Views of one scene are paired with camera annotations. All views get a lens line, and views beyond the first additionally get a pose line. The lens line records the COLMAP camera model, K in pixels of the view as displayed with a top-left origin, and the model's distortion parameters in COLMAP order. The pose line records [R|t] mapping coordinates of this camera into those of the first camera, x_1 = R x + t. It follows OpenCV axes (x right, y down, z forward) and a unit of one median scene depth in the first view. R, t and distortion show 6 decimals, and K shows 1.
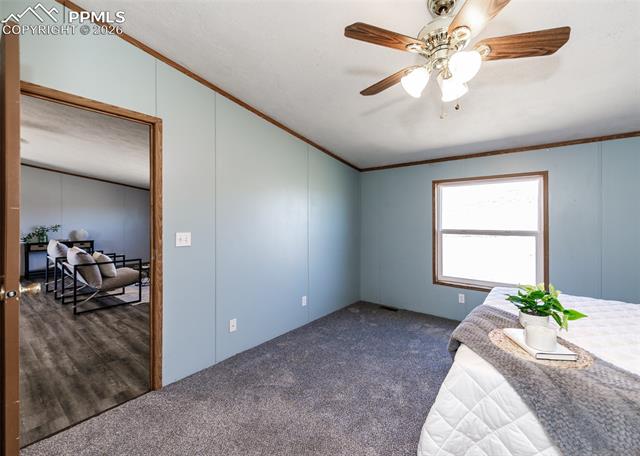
lens RADIAL K [[281.4, 0, 320.0], [0, 281.4, 228.0], [0, 0, 1]] dist [-0.000900, -0.000066]
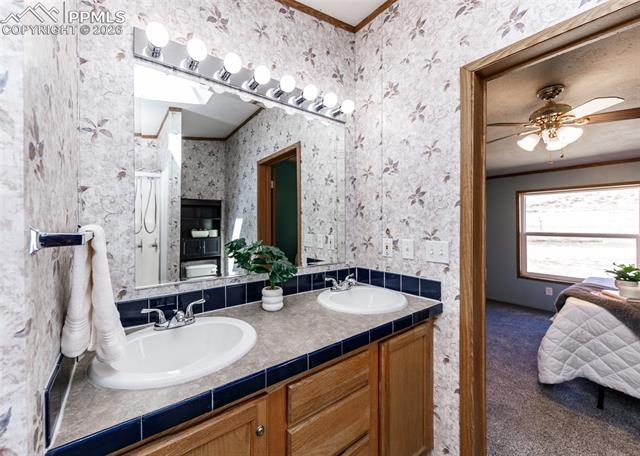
lens RADIAL K [[220.6, 0, 320.0], [0, 220.6, 228.0], [0, 0, 1]] dist [0.000622, 0.000101]
pose [[0.950399, 0.001142, -0.311031, -0.131752], [-0.004317, 0.999945, -0.009518, 0.001592], [0.311003, 0.010388, 0.950352, -0.191590]]
